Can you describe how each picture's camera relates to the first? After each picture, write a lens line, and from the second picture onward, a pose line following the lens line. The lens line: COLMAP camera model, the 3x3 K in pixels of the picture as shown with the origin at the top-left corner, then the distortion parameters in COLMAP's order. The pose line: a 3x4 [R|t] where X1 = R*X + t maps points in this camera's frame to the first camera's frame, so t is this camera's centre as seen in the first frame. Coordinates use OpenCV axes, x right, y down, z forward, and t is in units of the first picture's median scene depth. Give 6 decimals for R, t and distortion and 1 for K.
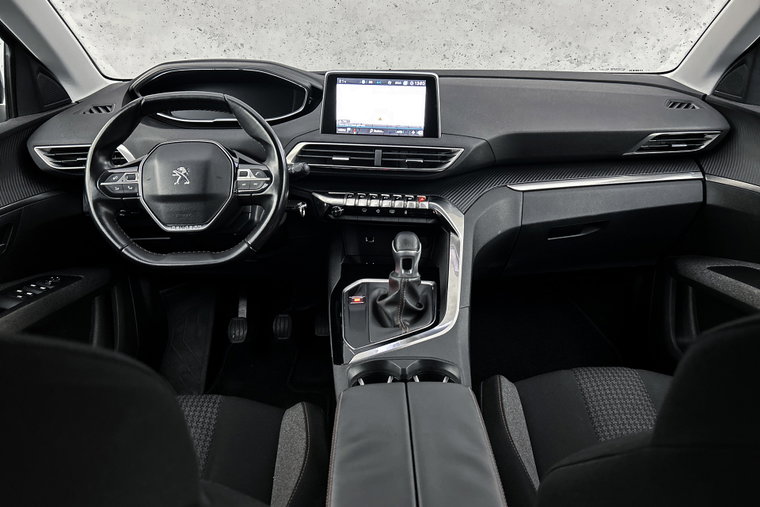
lens RADIAL K [[577.4, 0, 387.5], [0, 577.4, 262.2], [0, 0, 1]] dist [0.056851, -0.069772]
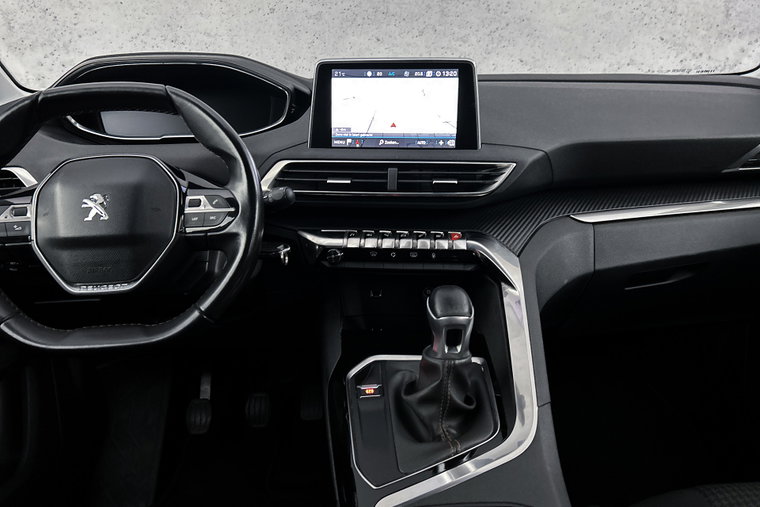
lens RADIAL K [[577.4, 0, 376.3], [0, 577.4, 259.5], [0, 0, 1]] dist [0.056851, -0.069772]
pose [[0.999597, -0.021759, 0.018241, -0.050108], [0.023163, 0.996472, -0.080663, -0.027680], [-0.016421, 0.081053, 0.996575, 0.310182]]
